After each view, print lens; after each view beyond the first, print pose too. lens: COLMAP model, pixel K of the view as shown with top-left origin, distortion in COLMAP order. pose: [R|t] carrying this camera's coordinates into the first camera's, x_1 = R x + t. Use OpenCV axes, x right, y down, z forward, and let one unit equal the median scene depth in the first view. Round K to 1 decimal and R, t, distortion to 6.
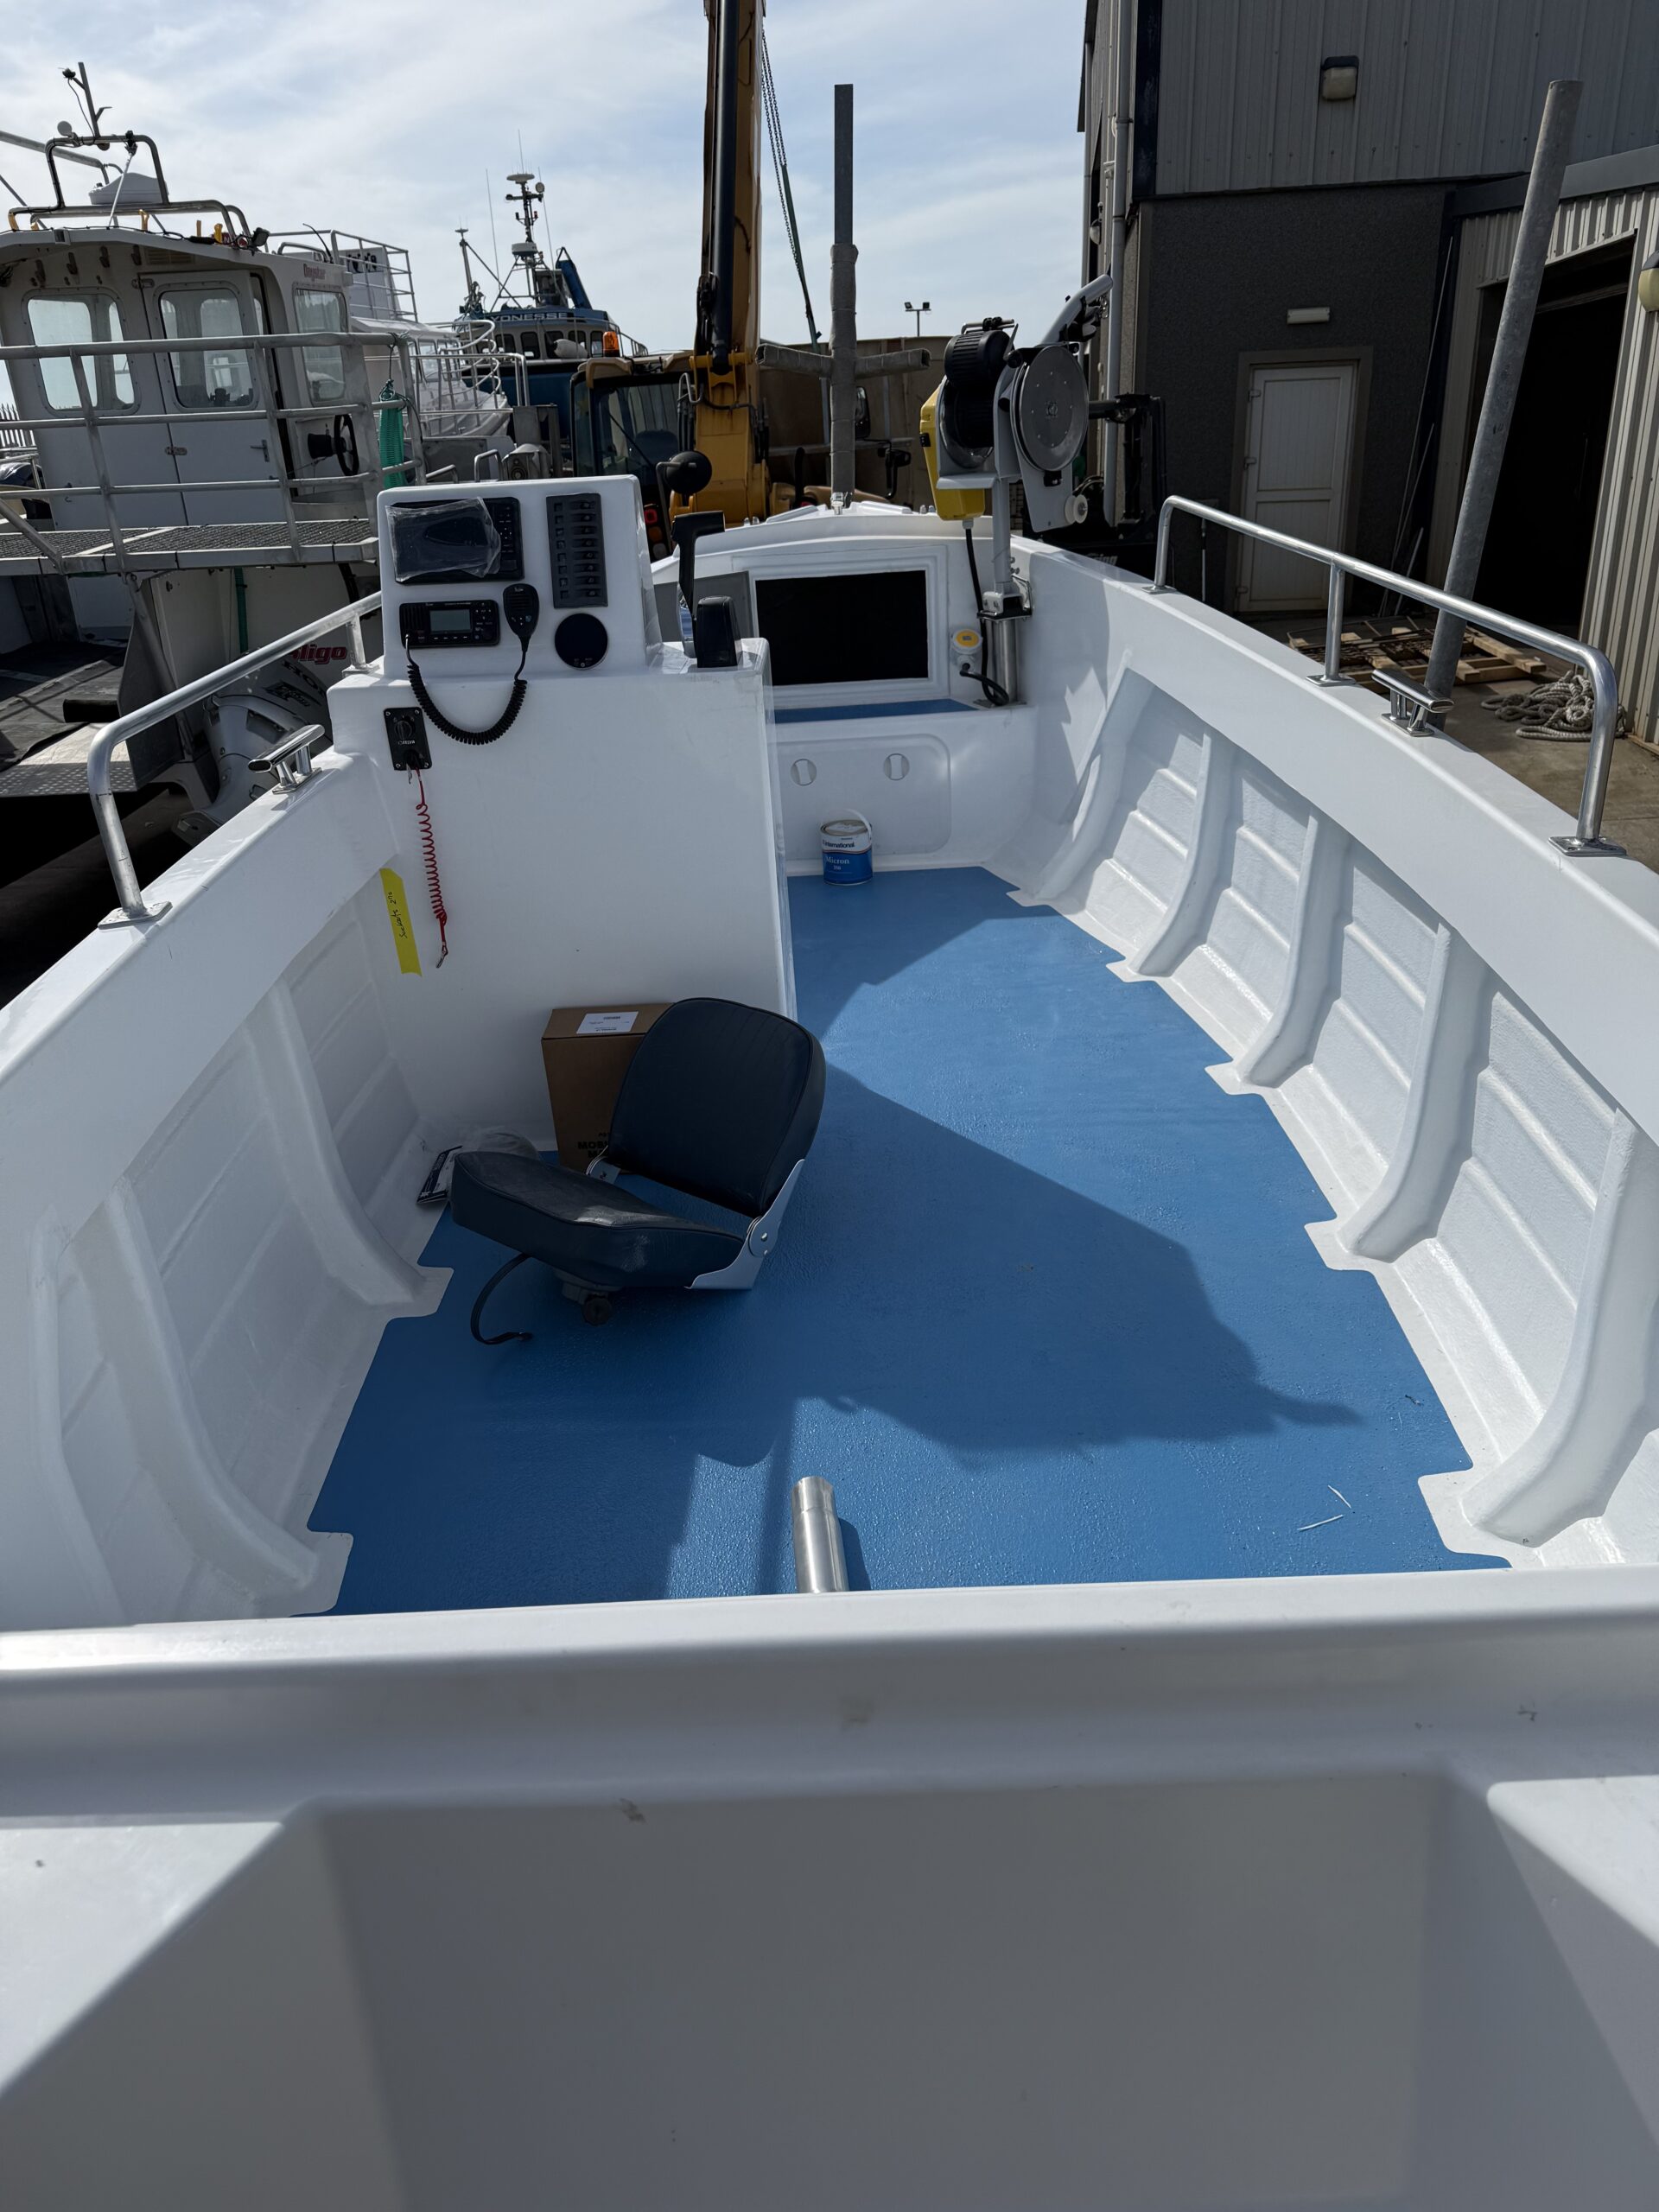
lens RADIAL K [[1614.7, 0, 829.5], [0, 1614.7, 1106.0], [0, 0, 1]] dist [-0.003653, -0.000069]
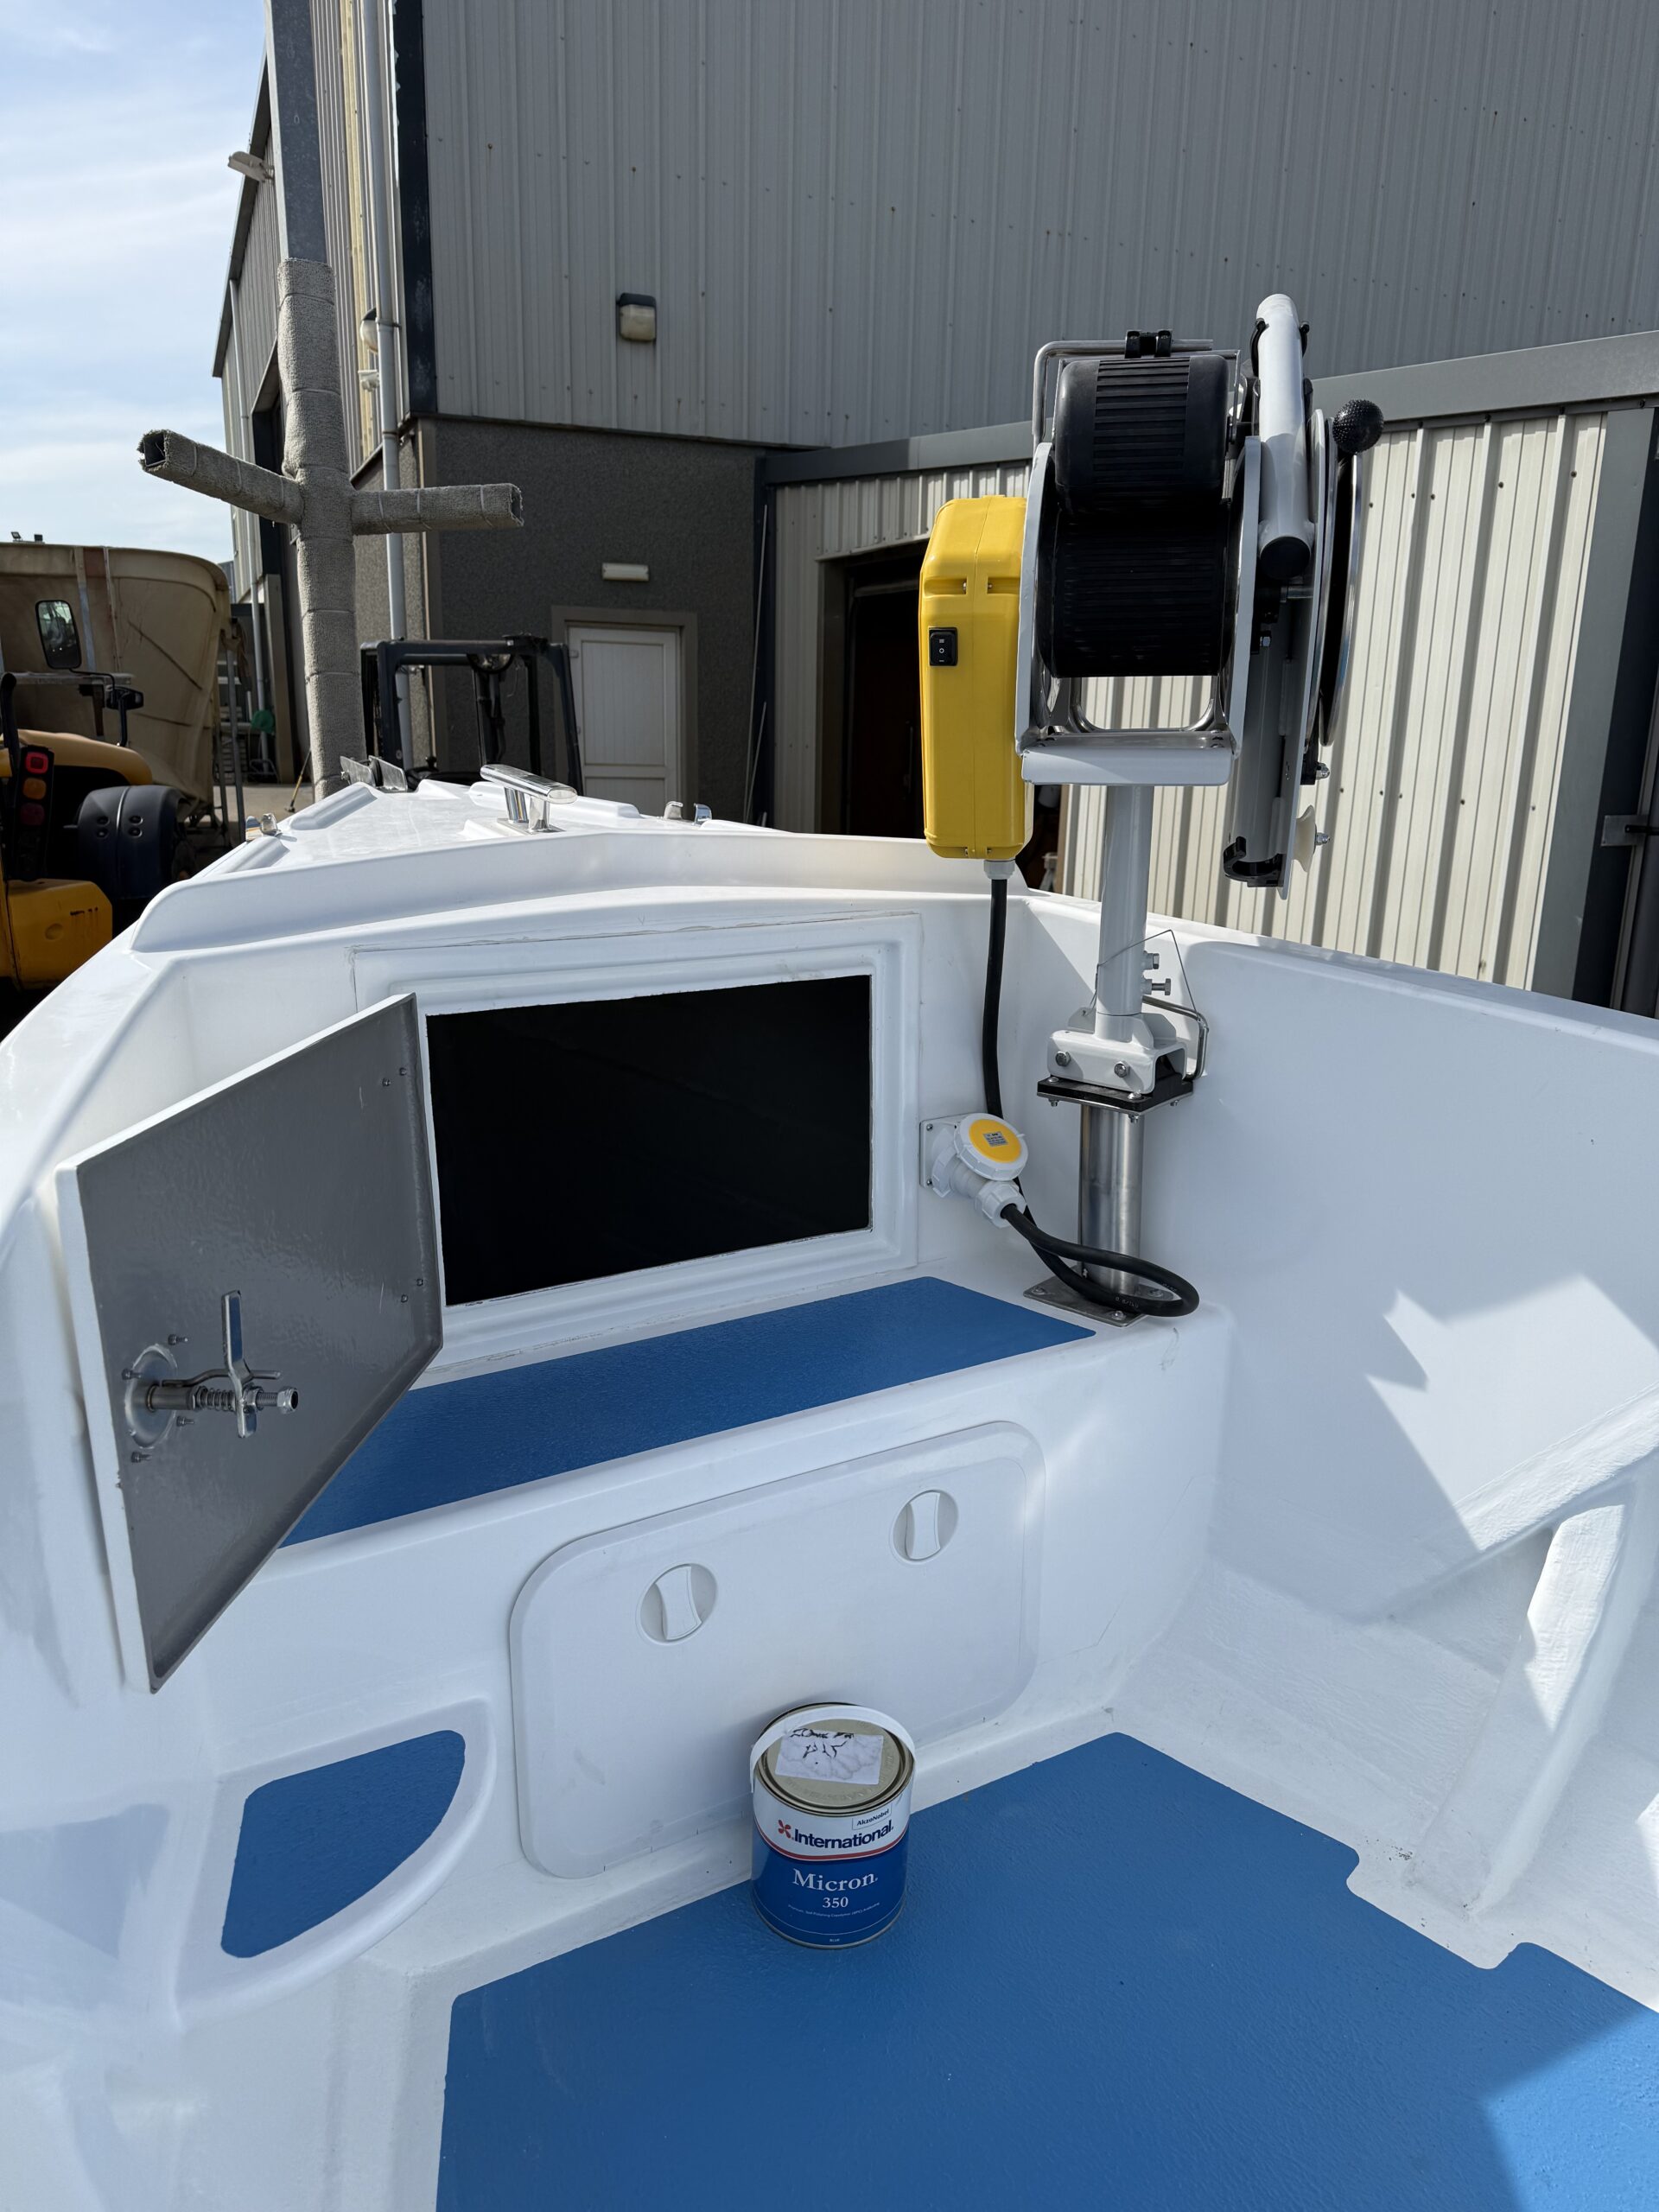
lens RADIAL K [[1526.7, 0, 829.5], [0, 1526.7, 1106.0], [0, 0, 1]] dist [0.063403, -0.086879]
pose [[0.858940, -0.075210, 0.506524, -0.149363], [0.144587, 0.984527, -0.098998, -0.289918], [-0.491241, 0.158270, 0.856524, 0.759035]]
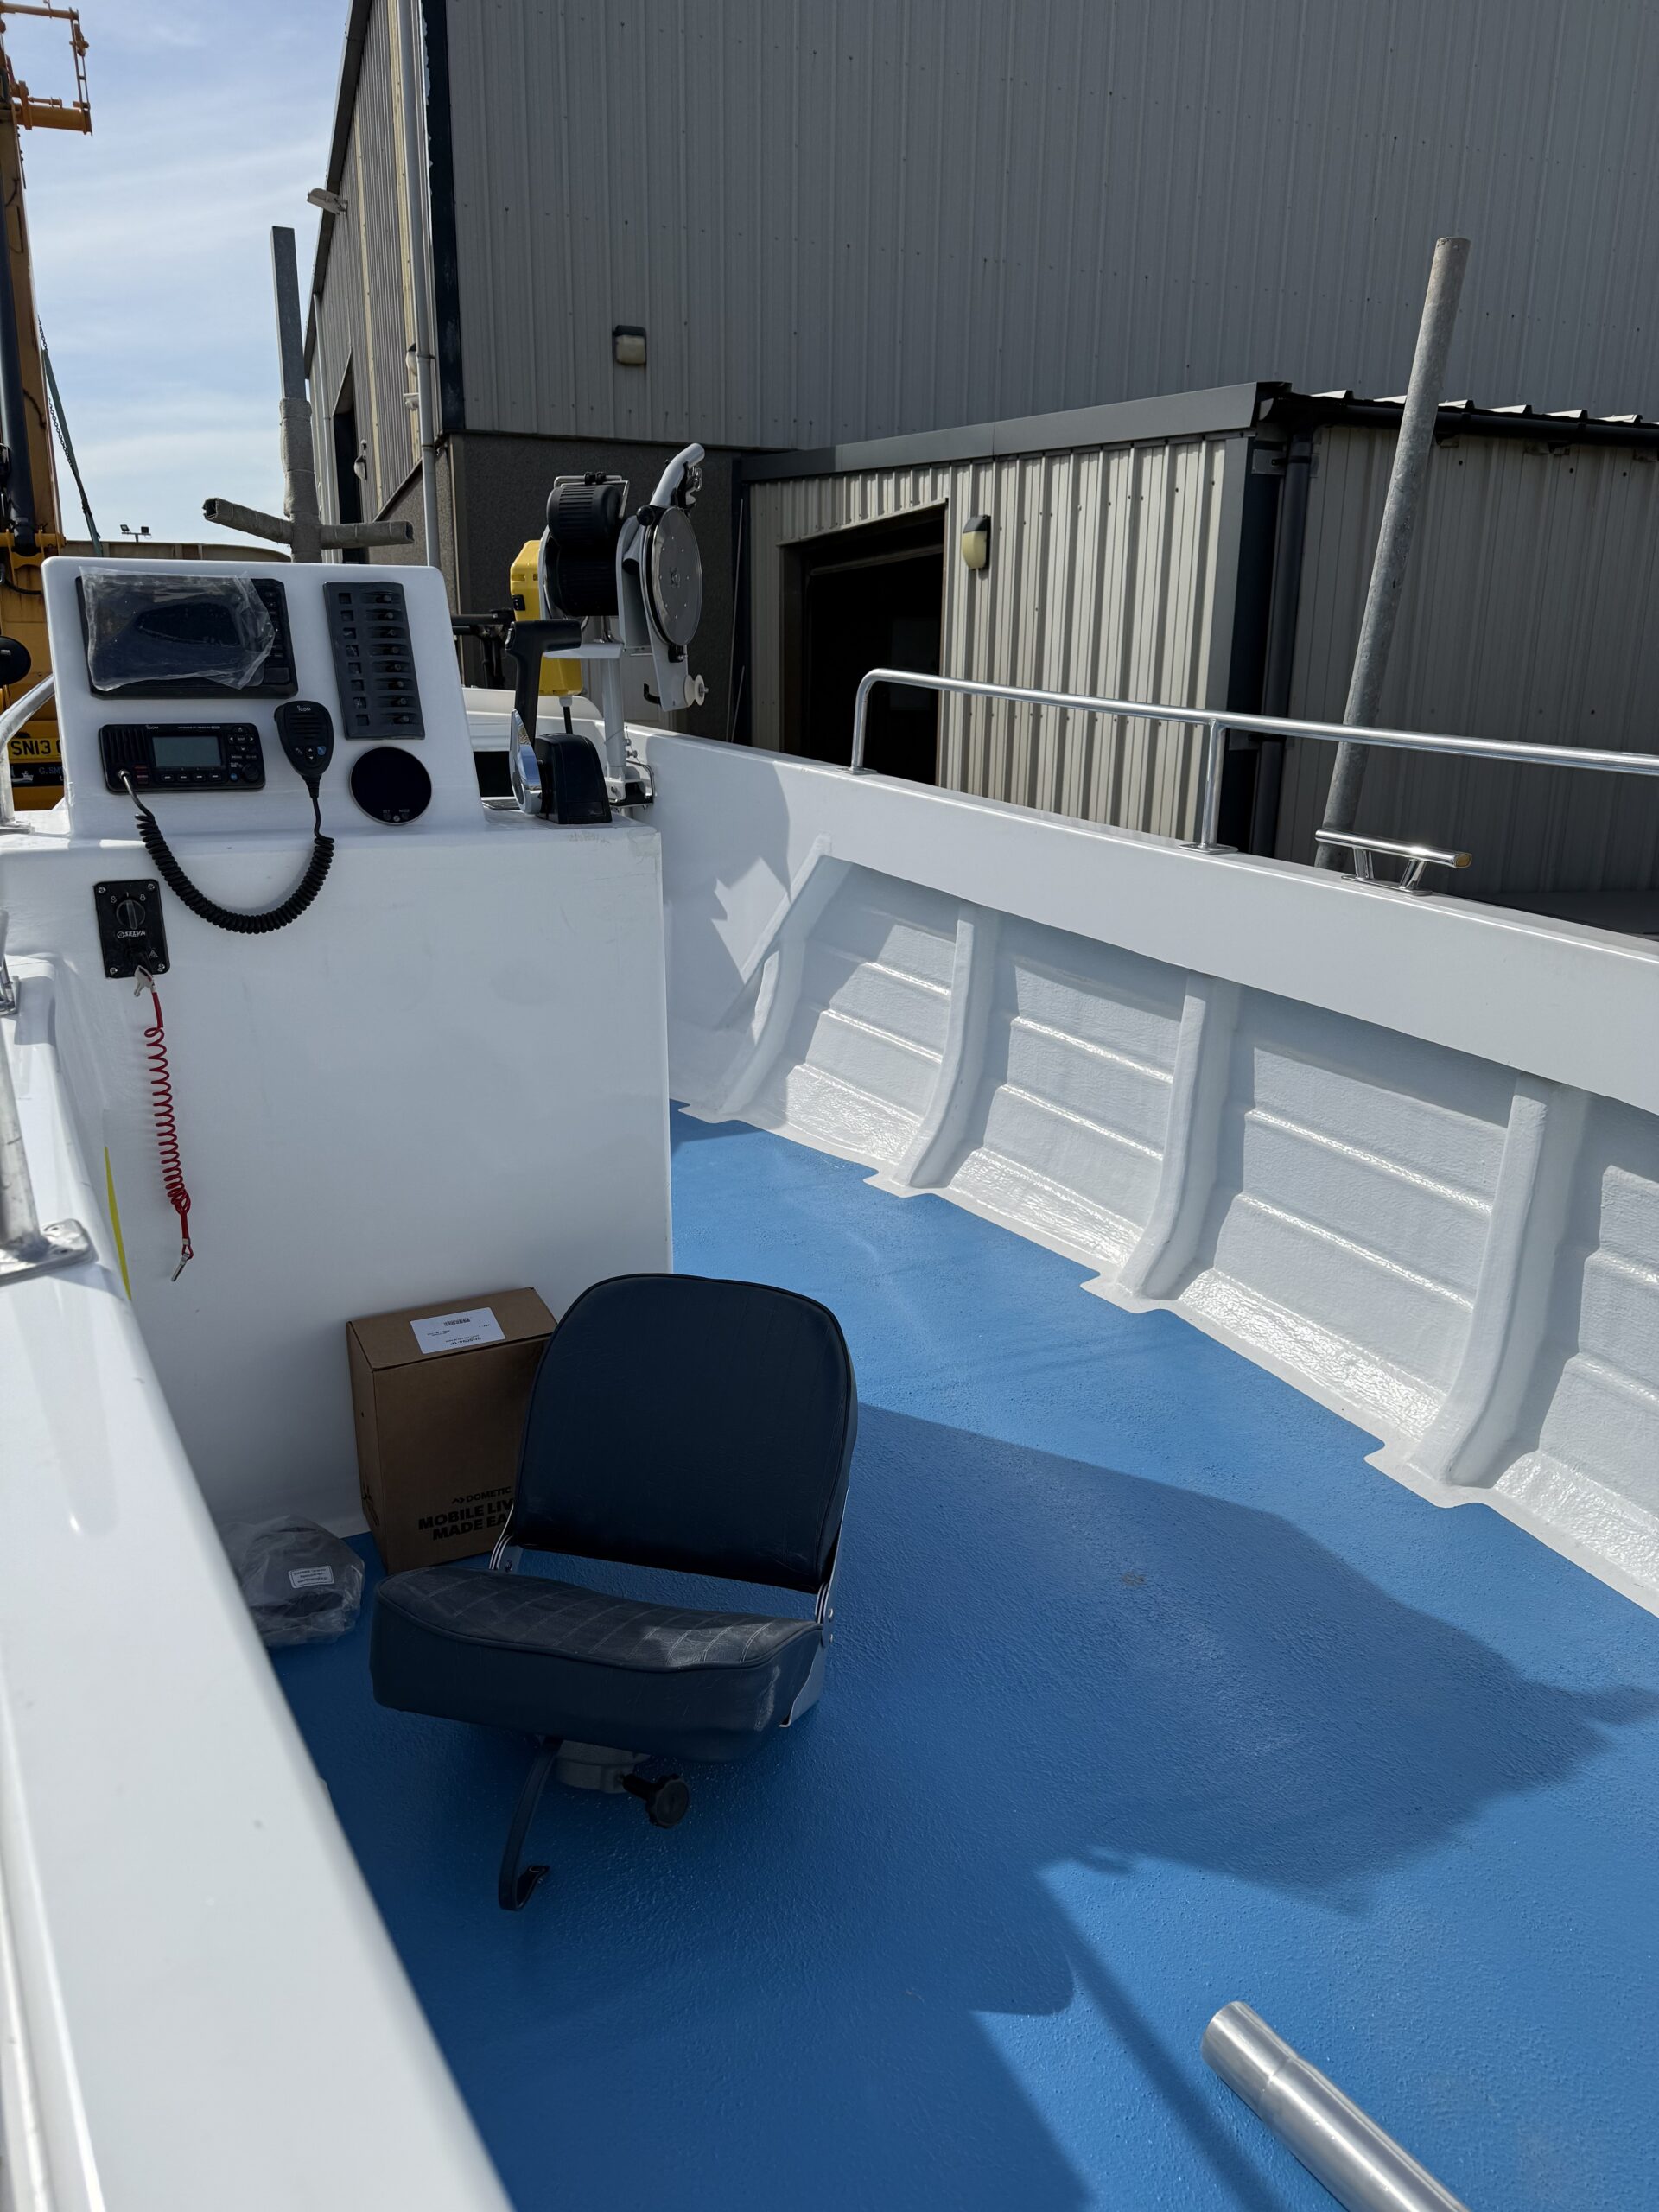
lens RADIAL K [[1562.3, 0, 829.5], [0, 1562.3, 1106.0], [0, 0, 1]] dist [0.090144, -0.128480]
pose [[0.890168, -0.072336, 0.449853, -0.200343], [0.131691, 0.986025, -0.102039, -0.038875], [-0.436186, 0.150074, 0.887254, 0.222660]]
